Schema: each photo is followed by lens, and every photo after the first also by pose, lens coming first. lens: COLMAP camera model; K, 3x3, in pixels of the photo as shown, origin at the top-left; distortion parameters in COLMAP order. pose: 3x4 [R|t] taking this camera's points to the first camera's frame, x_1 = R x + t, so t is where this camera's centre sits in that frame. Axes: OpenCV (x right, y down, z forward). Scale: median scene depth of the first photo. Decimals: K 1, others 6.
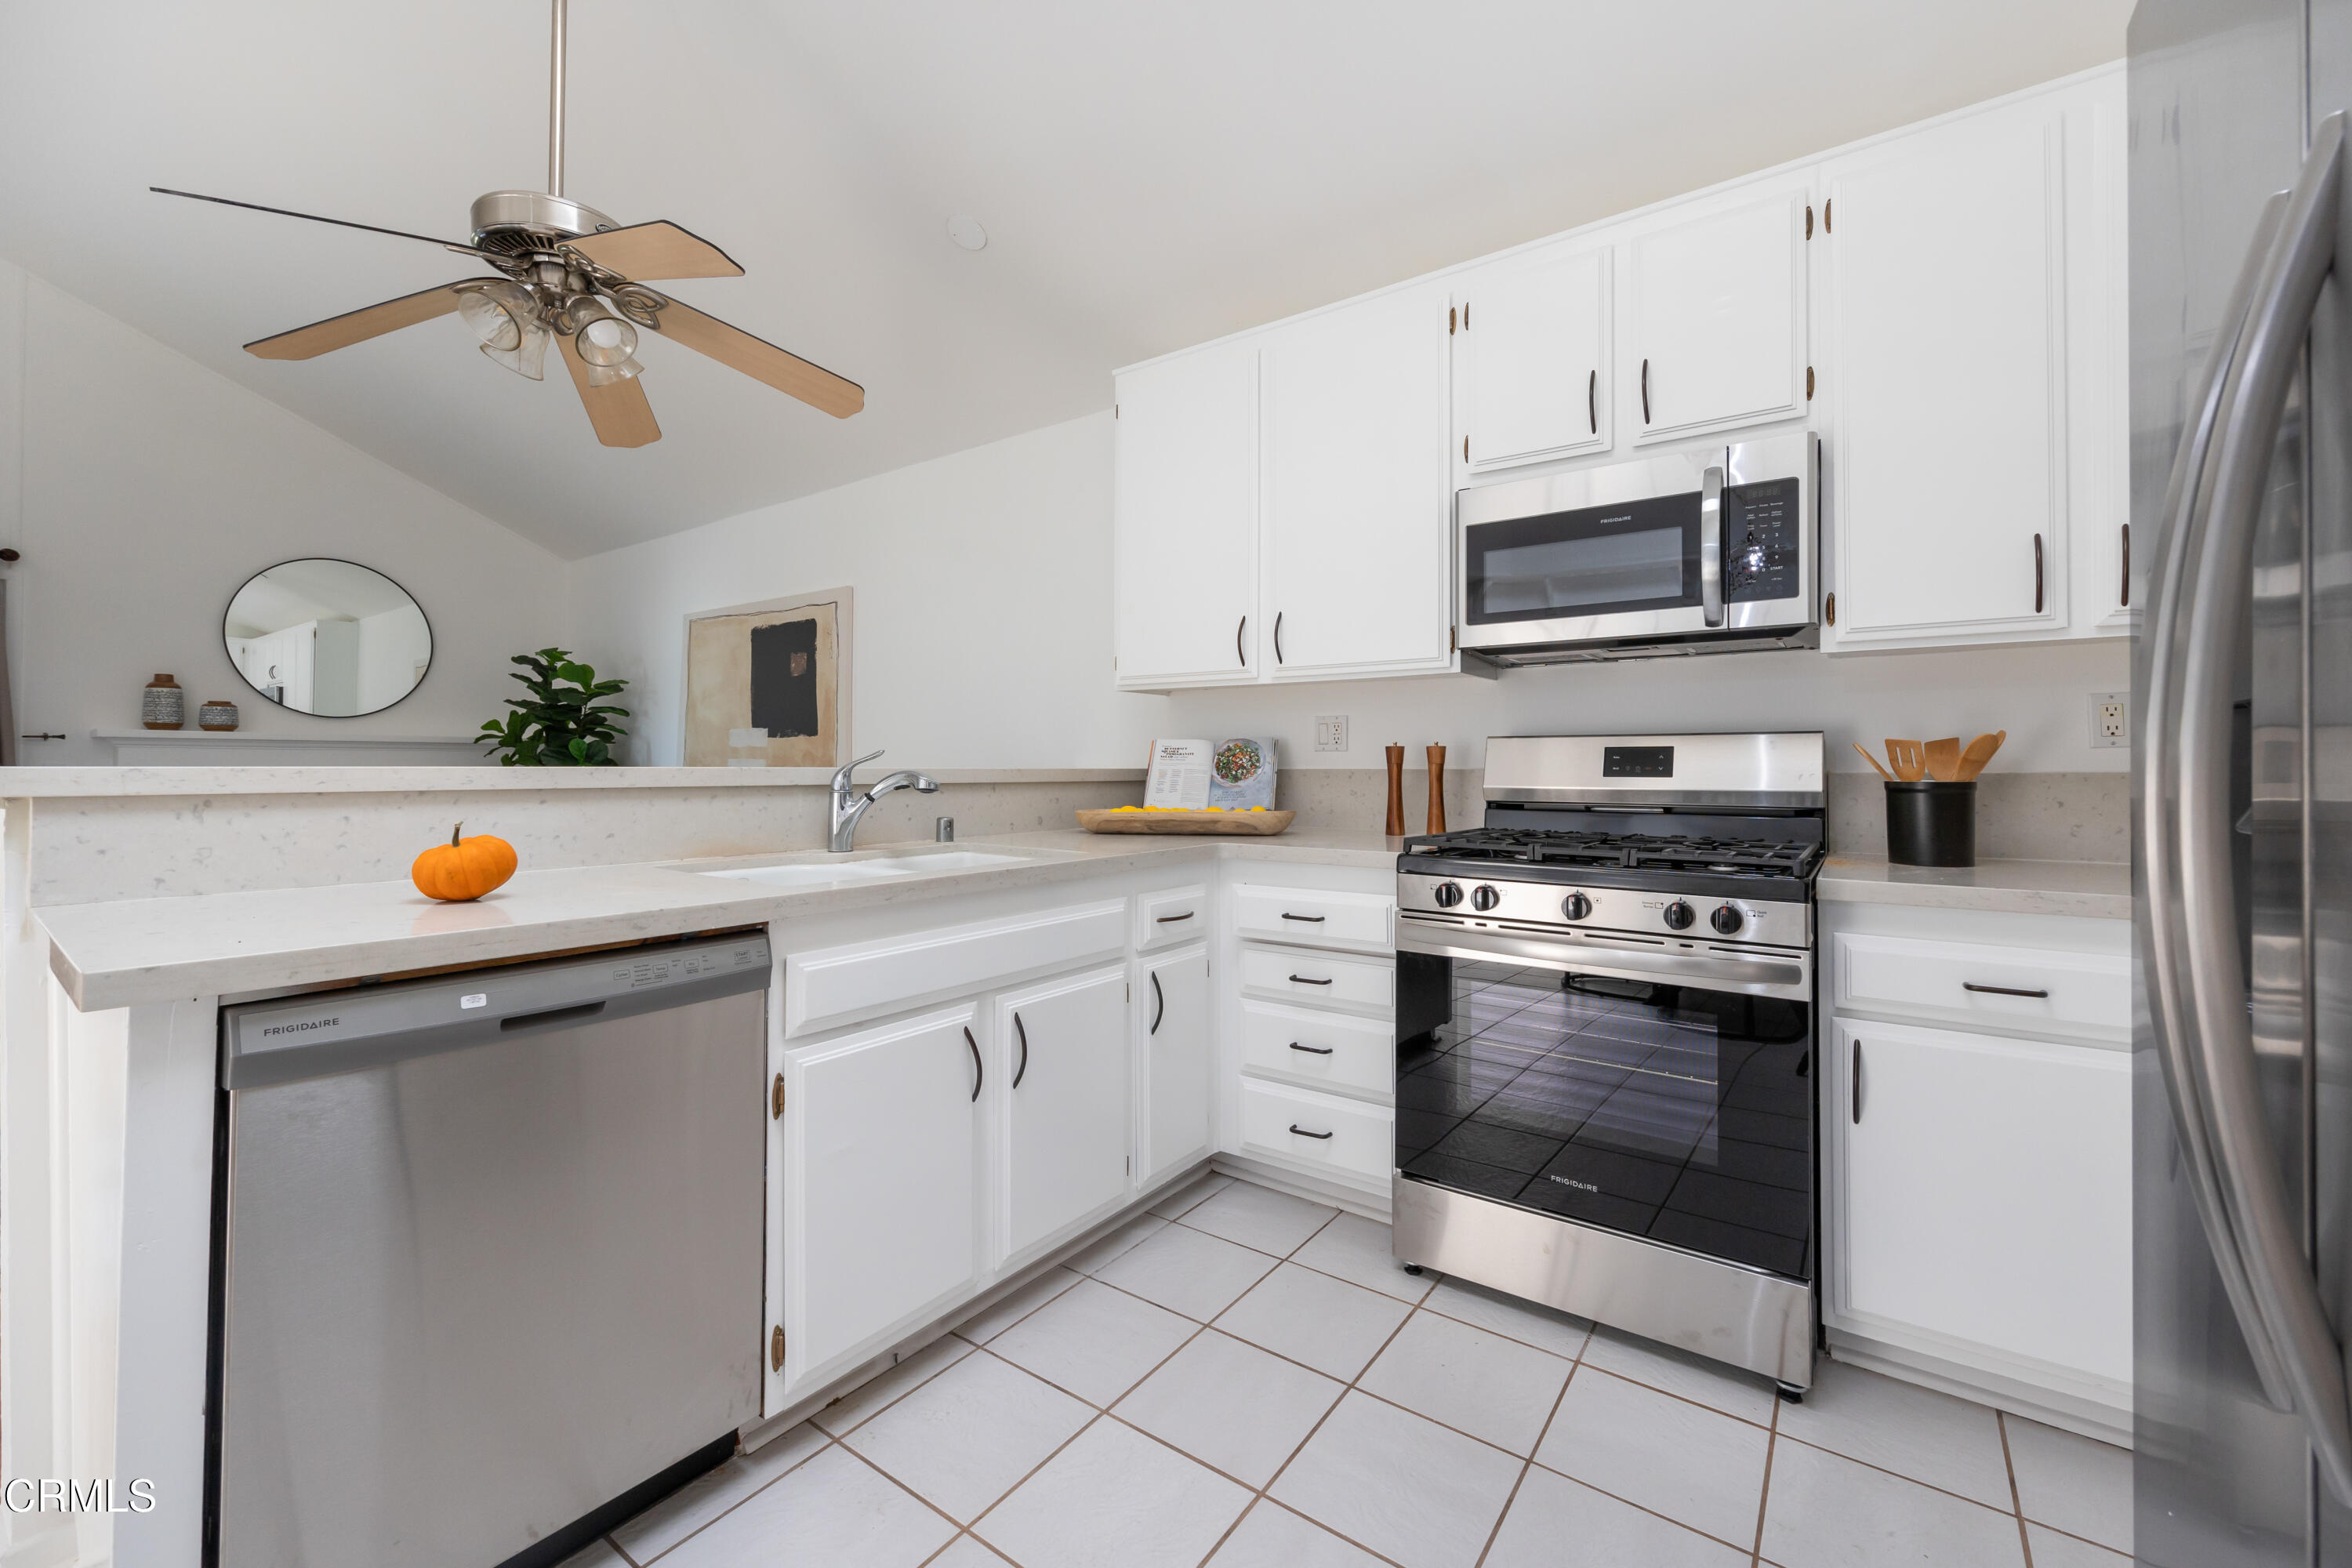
lens RADIAL K [[911.2, 0, 1211.7], [0, 911.2, 757.9], [0, 0, 1]] dist [0.000610, 0.000156]
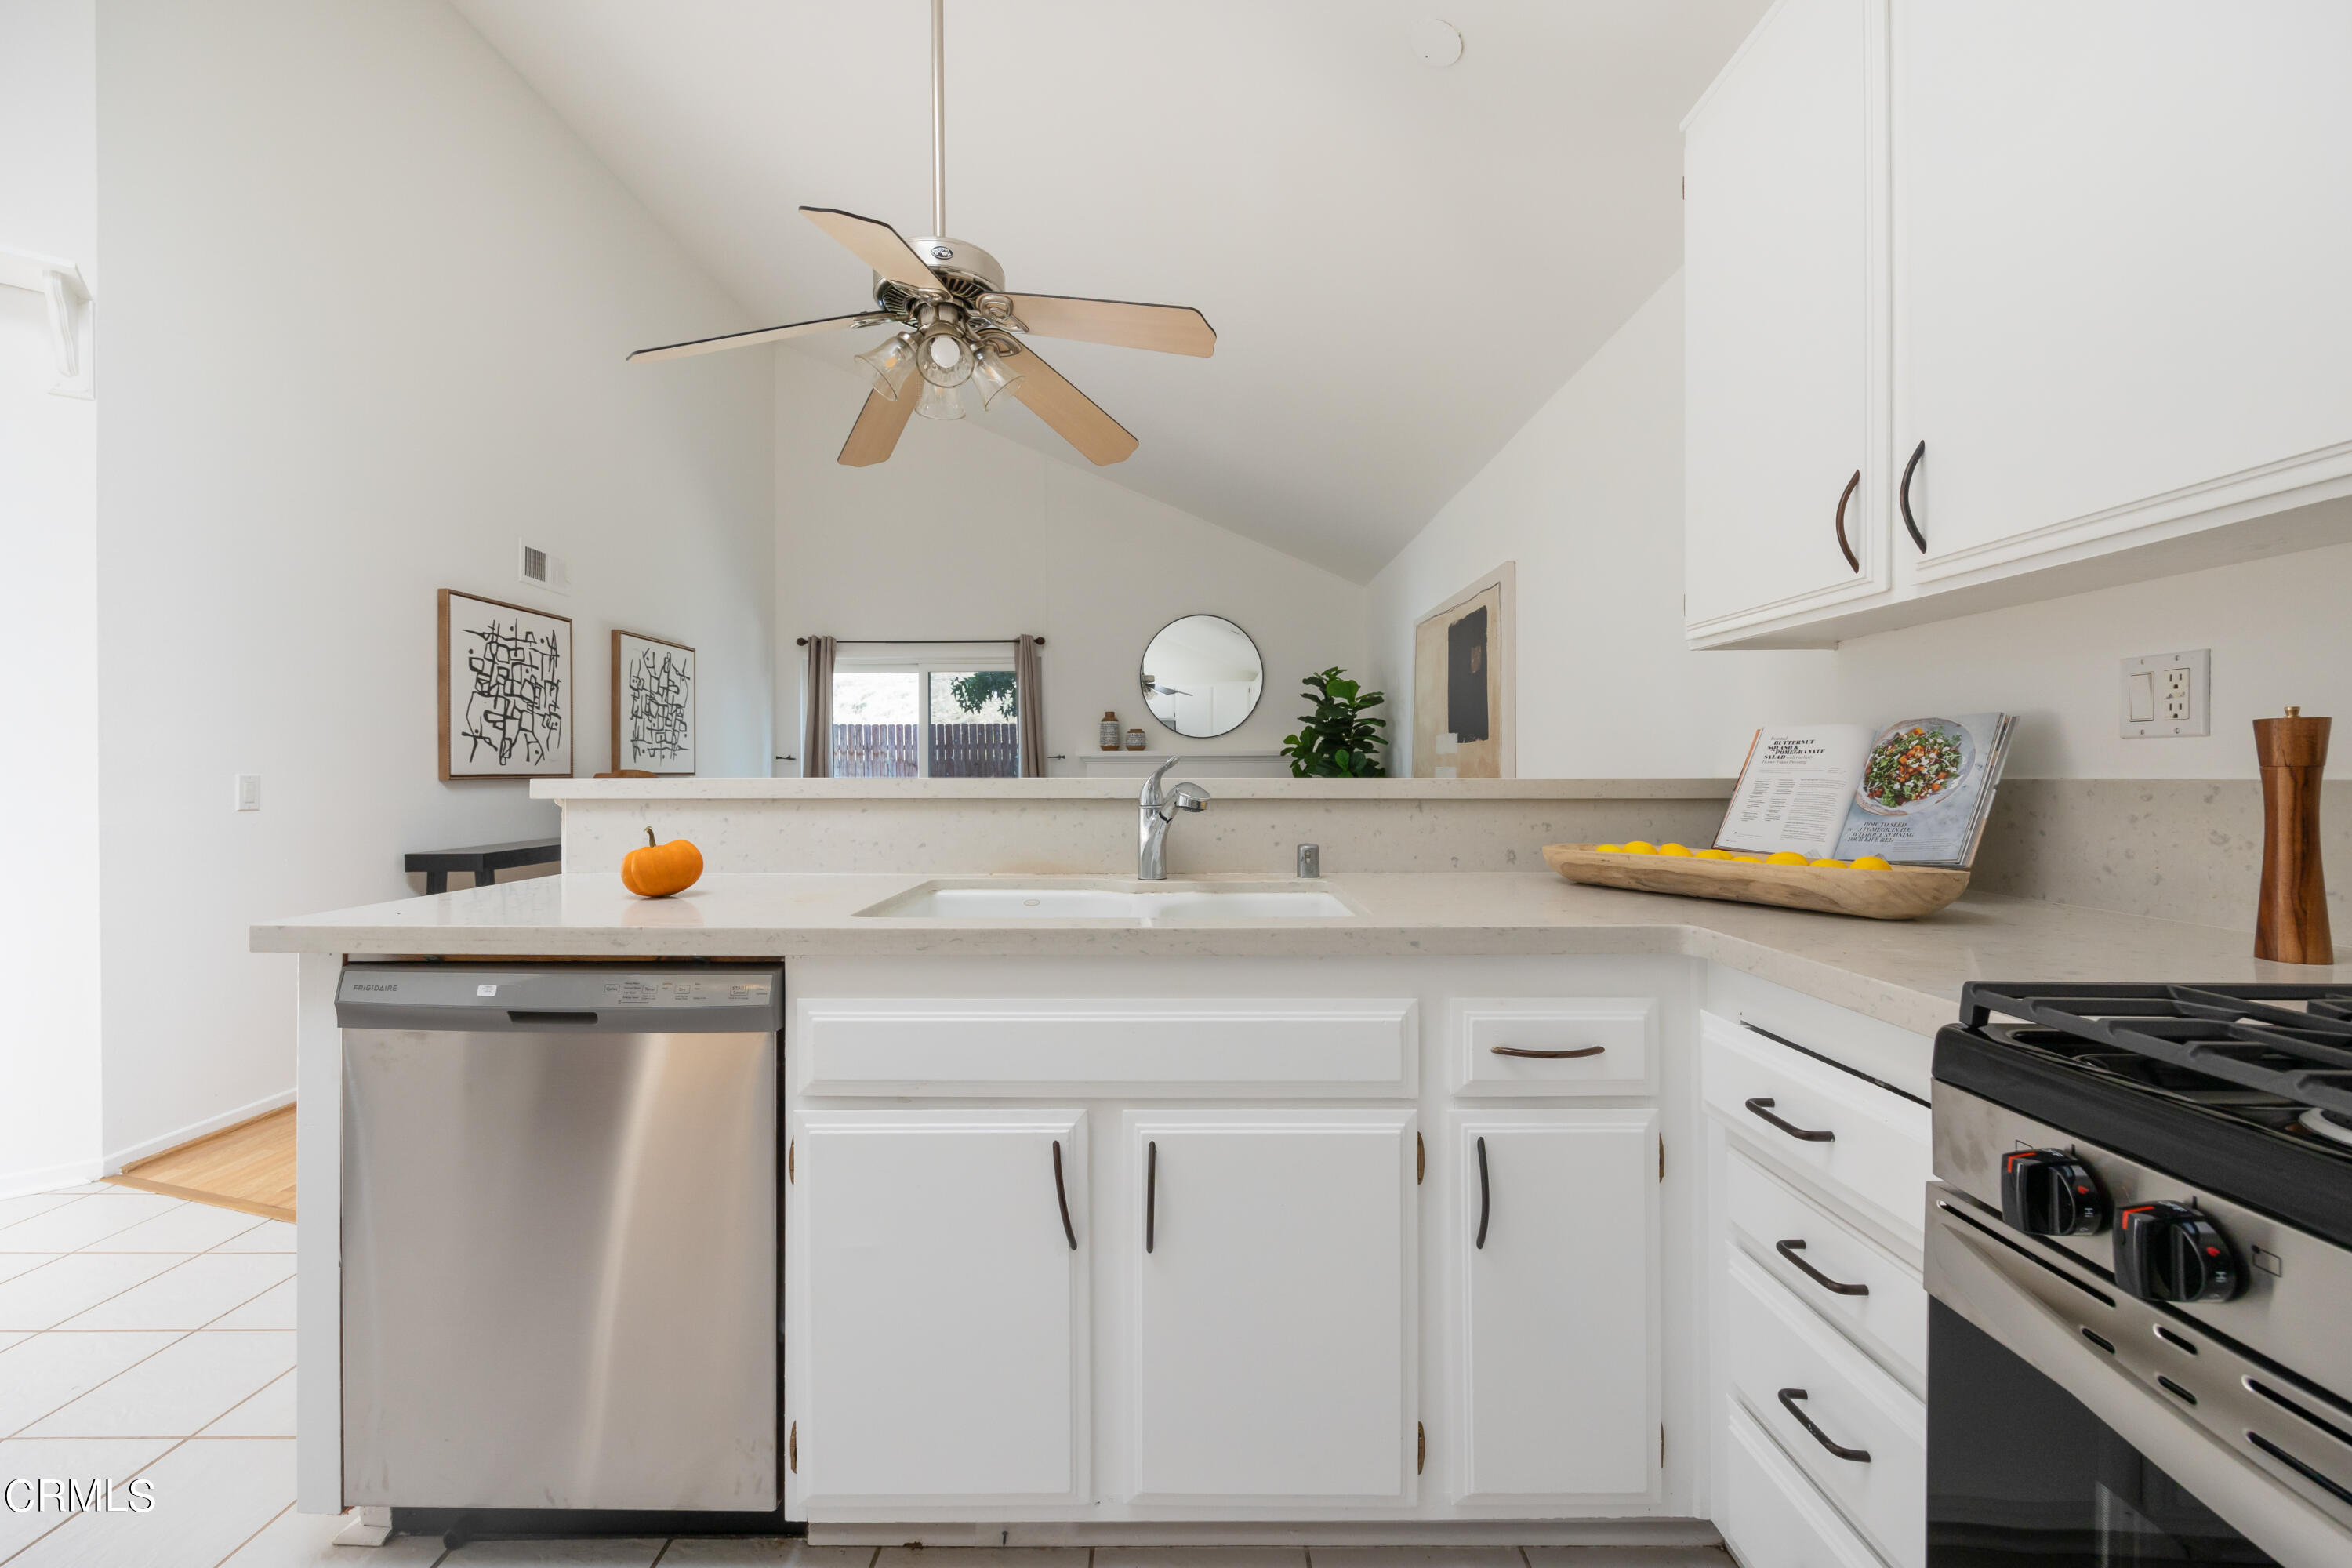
lens RADIAL K [[956.3, 0, 1073.3], [0, 956.3, 773.0], [0, 0, 1]] dist [-0.000406, 0.000154]
pose [[0.575446, -0.004541, -0.817827, 0.199250], [0.011317, 0.999933, 0.002411, 0.002384], [0.817762, -0.010642, 0.575458, 0.326645]]
